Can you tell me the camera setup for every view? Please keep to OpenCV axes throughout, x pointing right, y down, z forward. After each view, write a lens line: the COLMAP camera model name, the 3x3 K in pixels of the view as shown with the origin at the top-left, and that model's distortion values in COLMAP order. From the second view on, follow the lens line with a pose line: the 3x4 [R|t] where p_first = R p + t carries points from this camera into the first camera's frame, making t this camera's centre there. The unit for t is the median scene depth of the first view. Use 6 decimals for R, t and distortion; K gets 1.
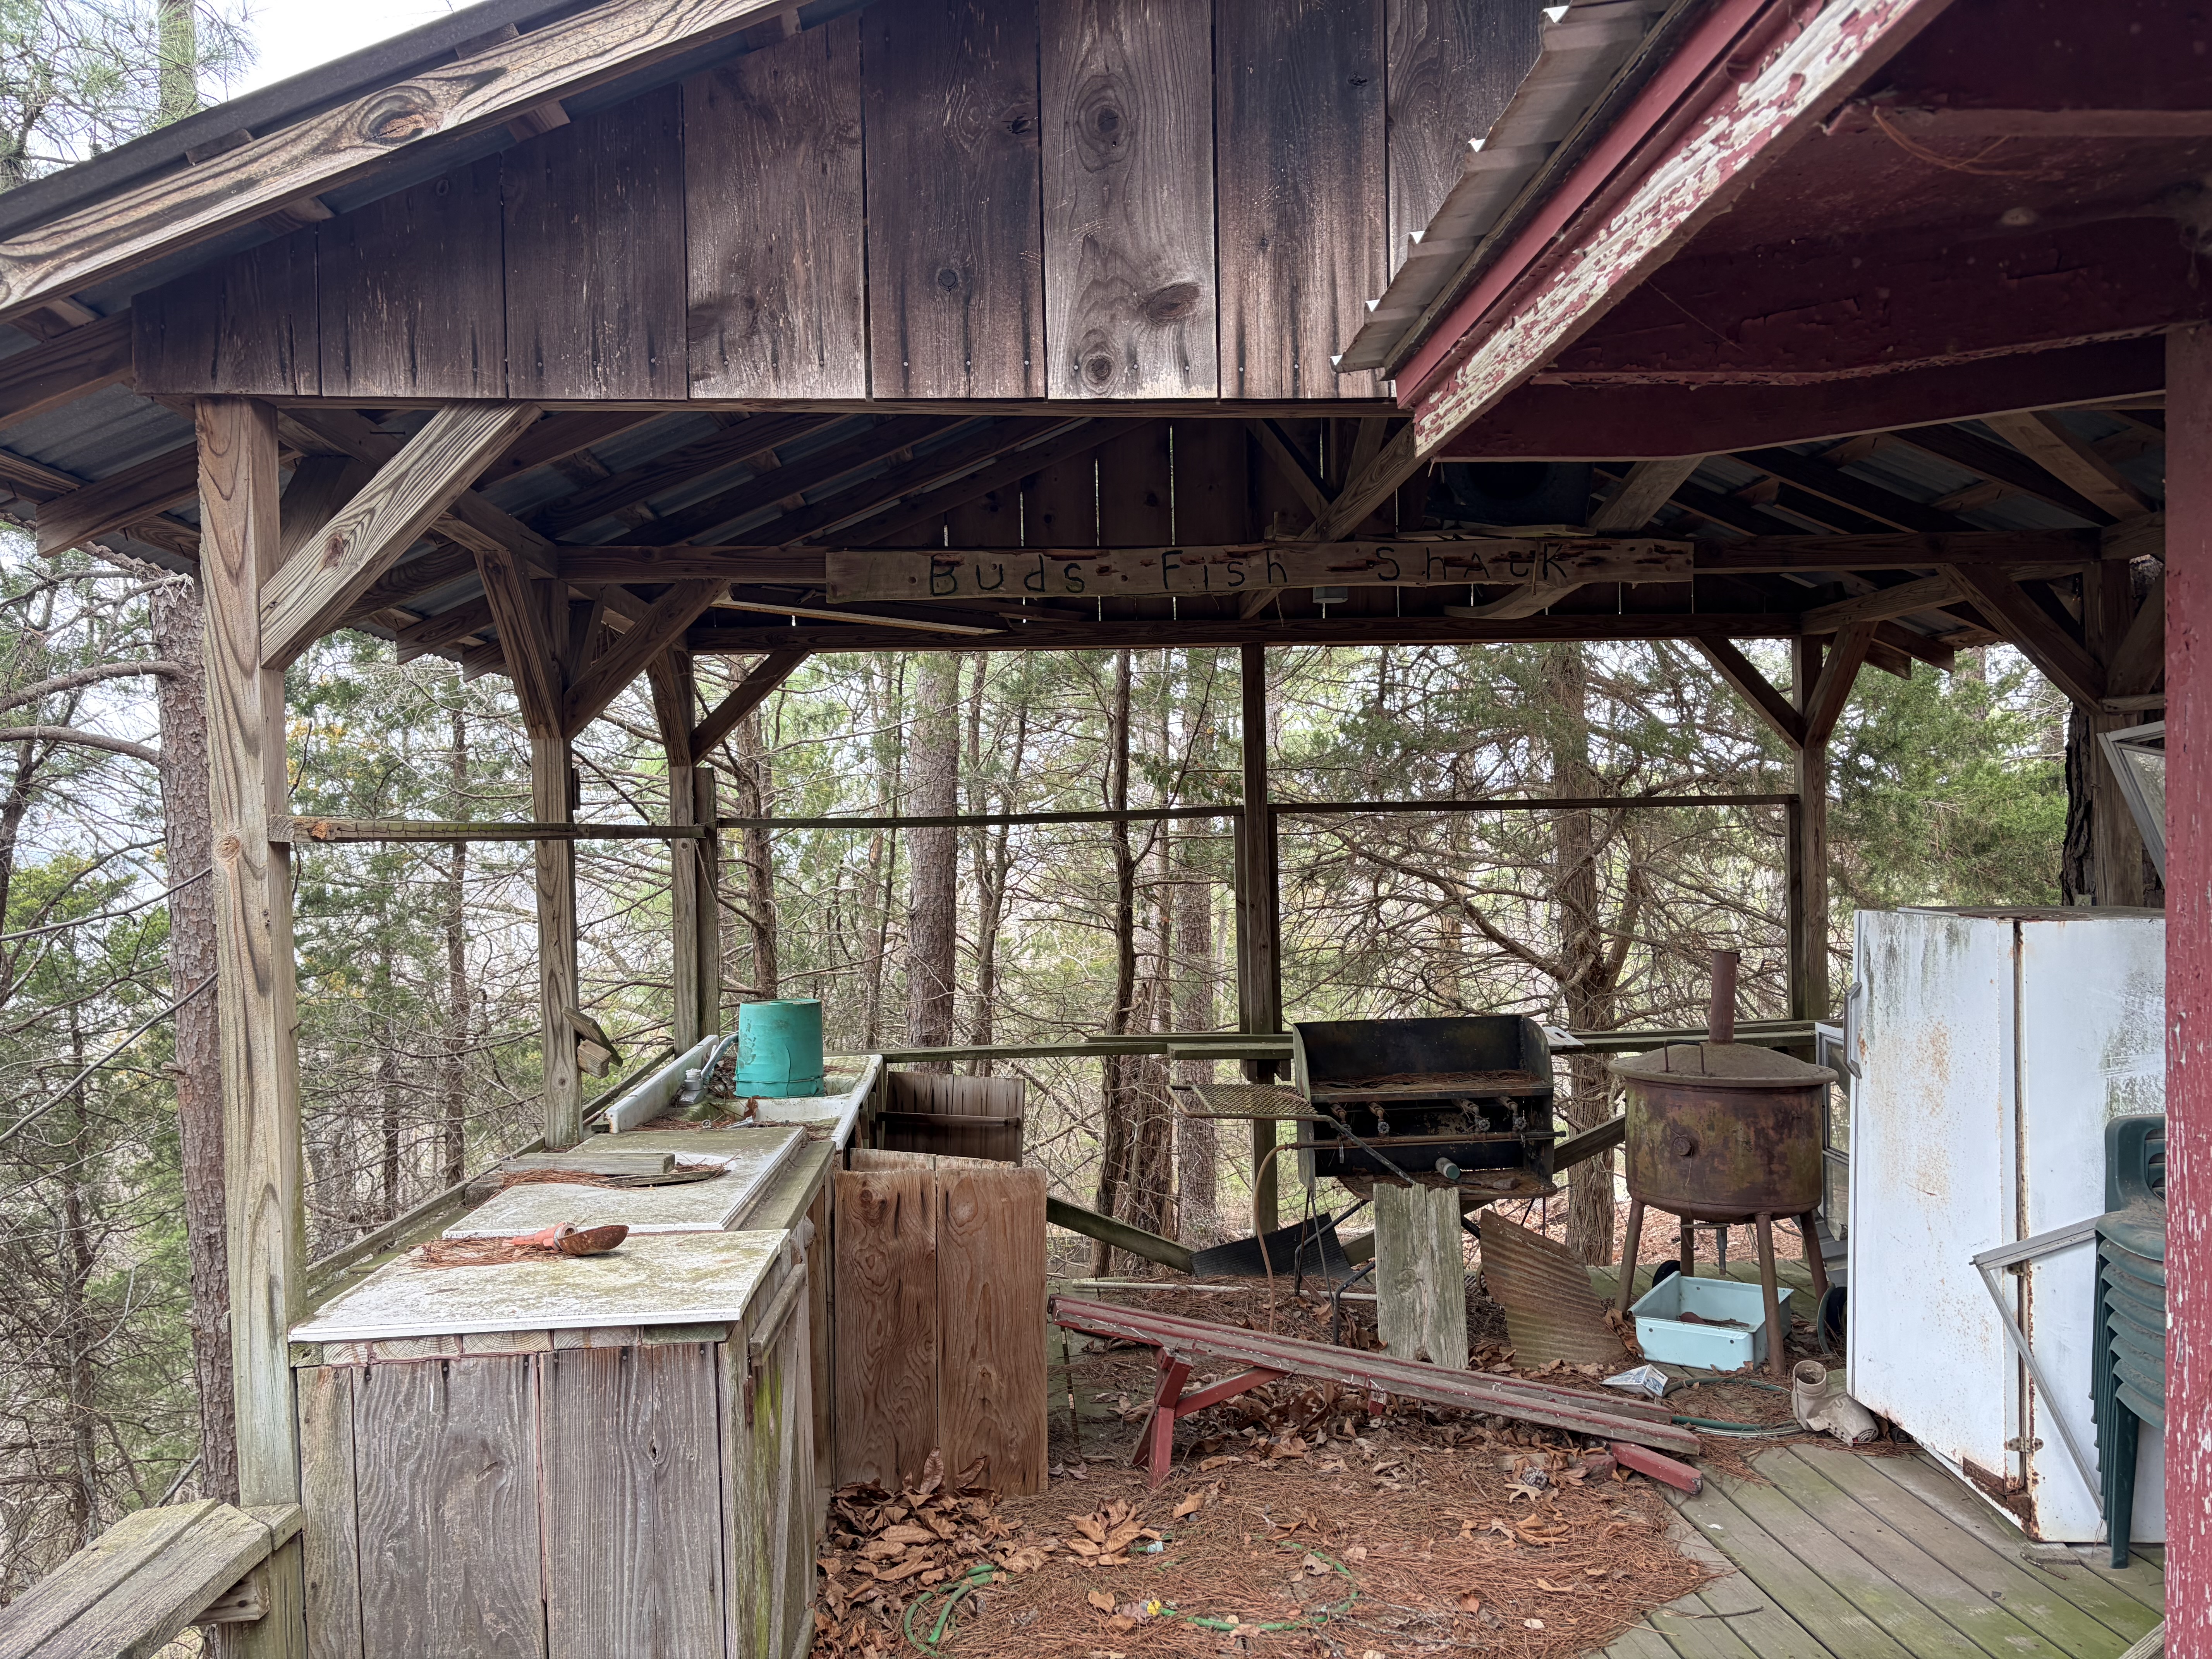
lens RADIAL K [[1643.6, 0, 1112.2], [0, 1643.6, 816.1], [0, 0, 1]] dist [0.003768, -0.006737]
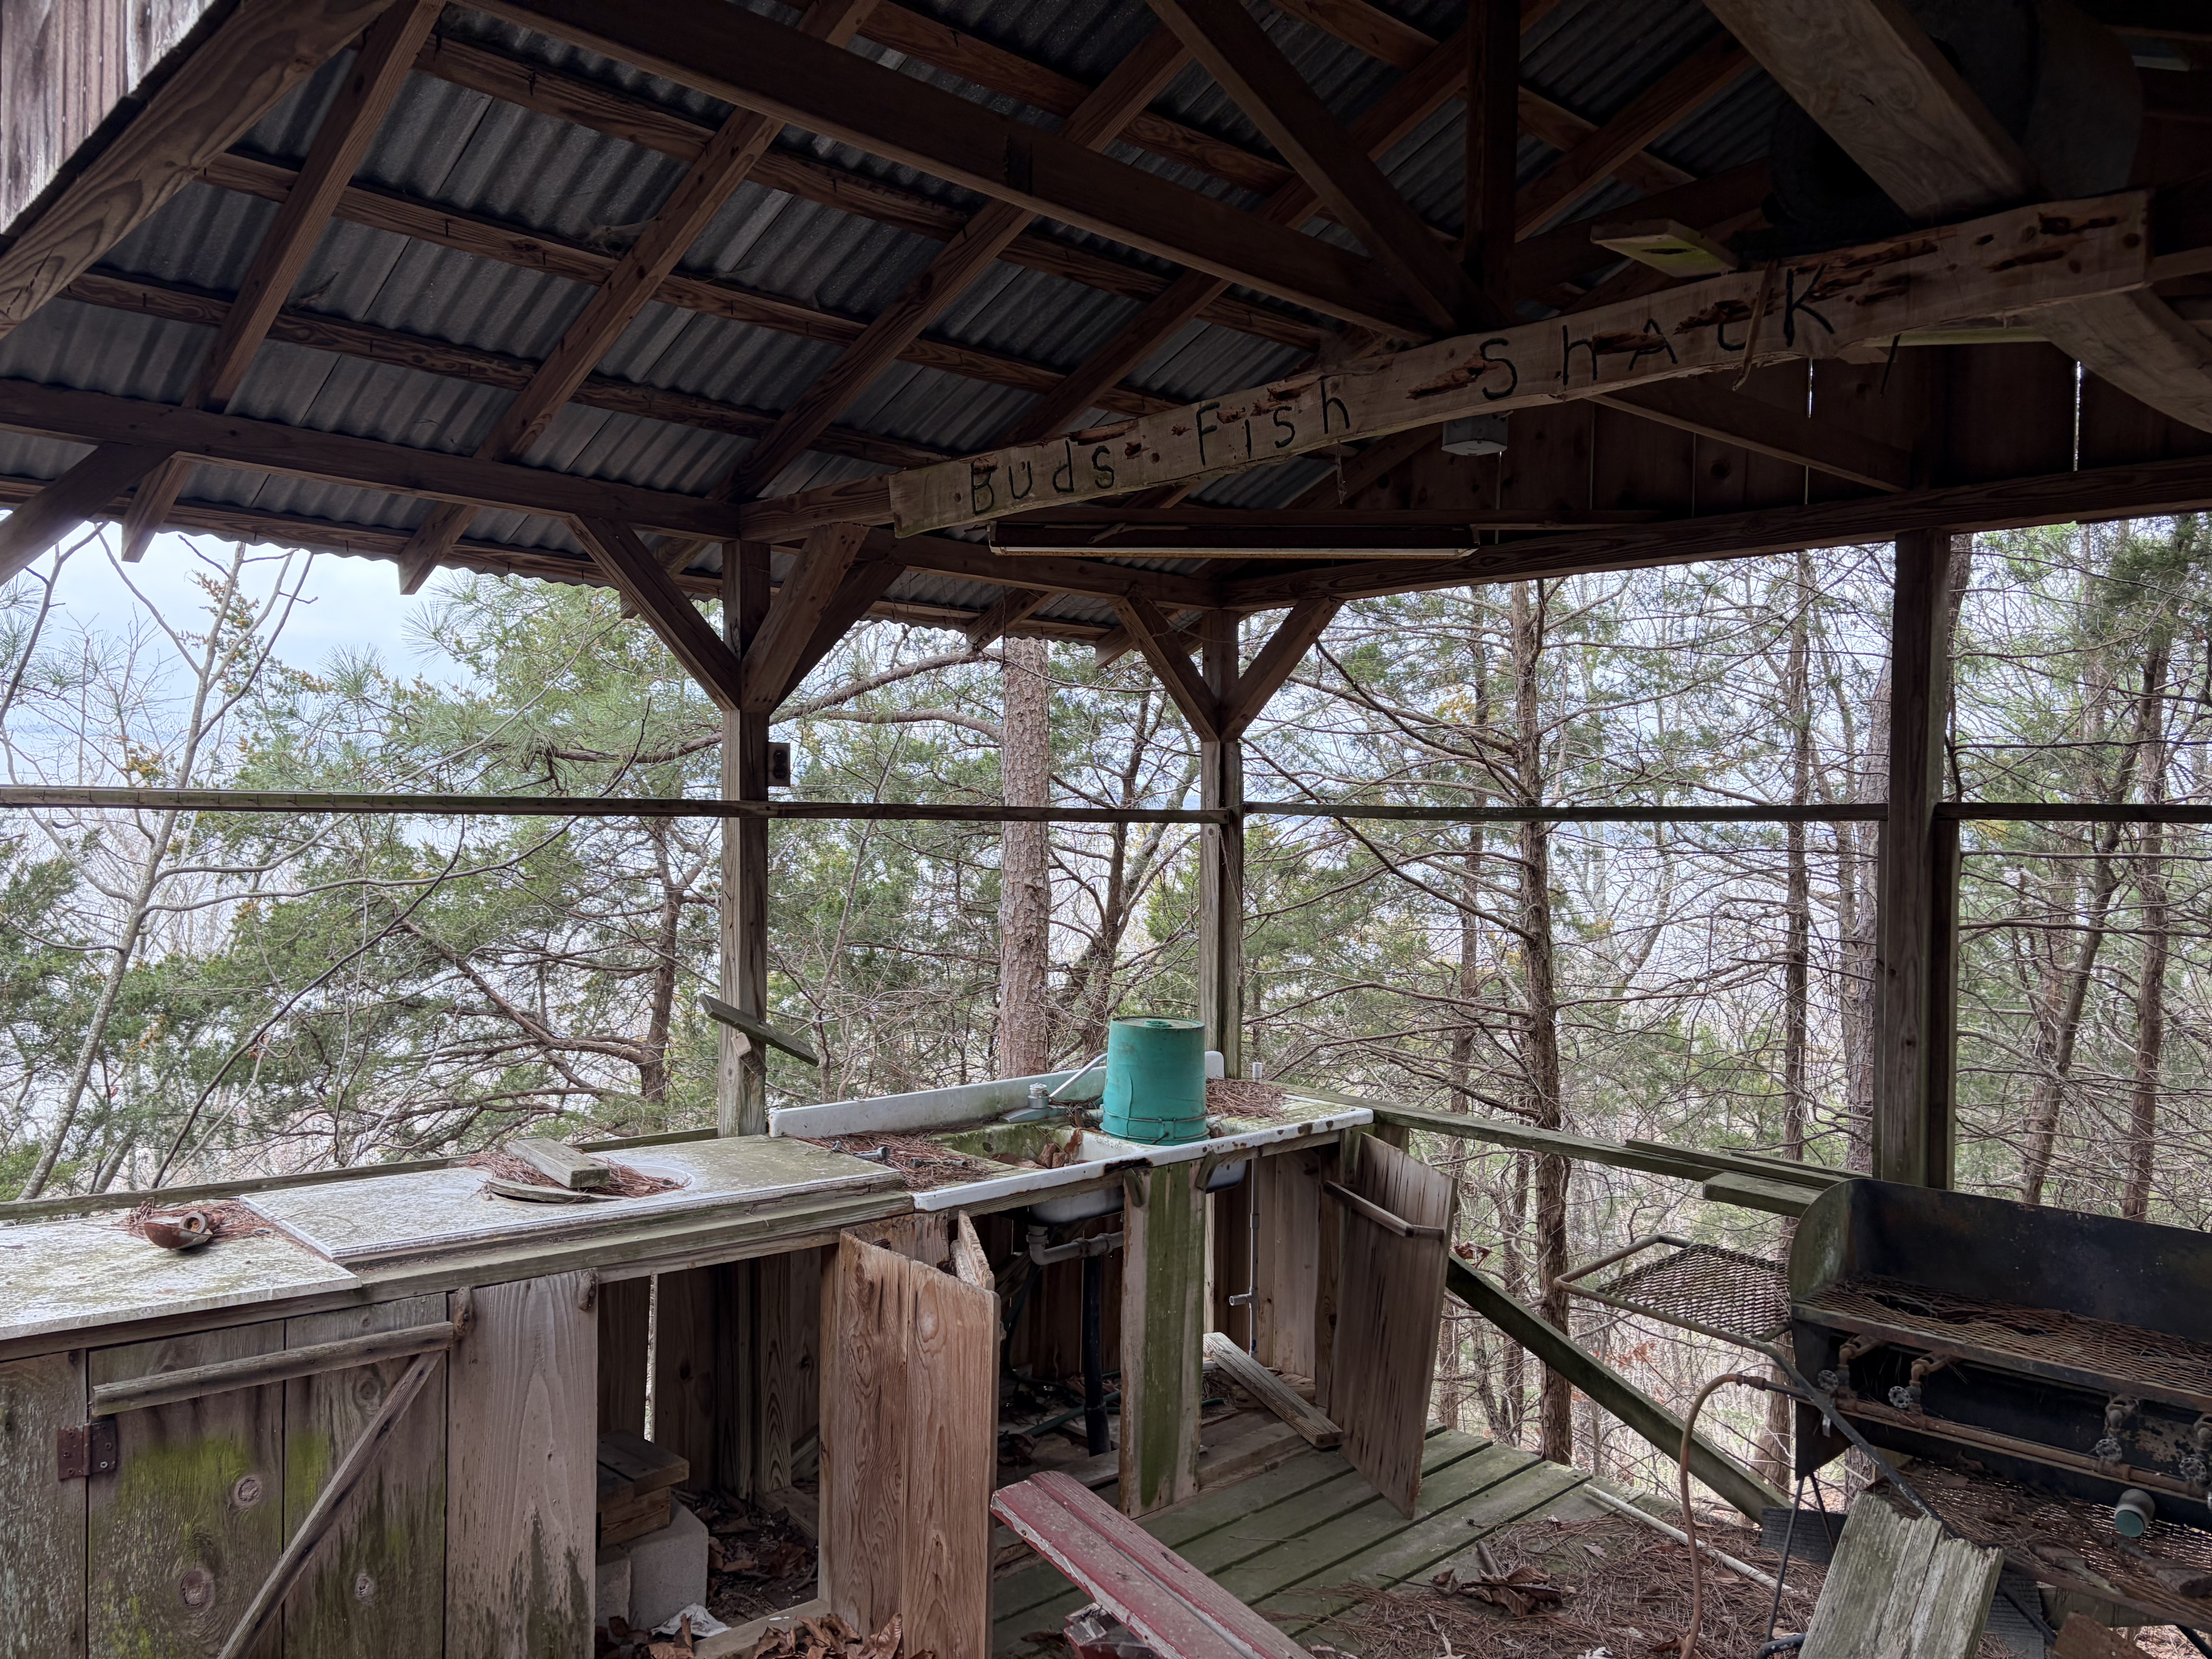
lens RADIAL K [[1643.6, 0, 1112.2], [0, 1643.6, 816.1], [0, 0, 1]] dist [0.003768, -0.006737]
pose [[0.648600, 0.035487, -0.760302, 0.513049], [-0.027531, 0.999353, 0.023159, -0.012842], [0.760631, 0.005911, 0.649157, 0.548731]]
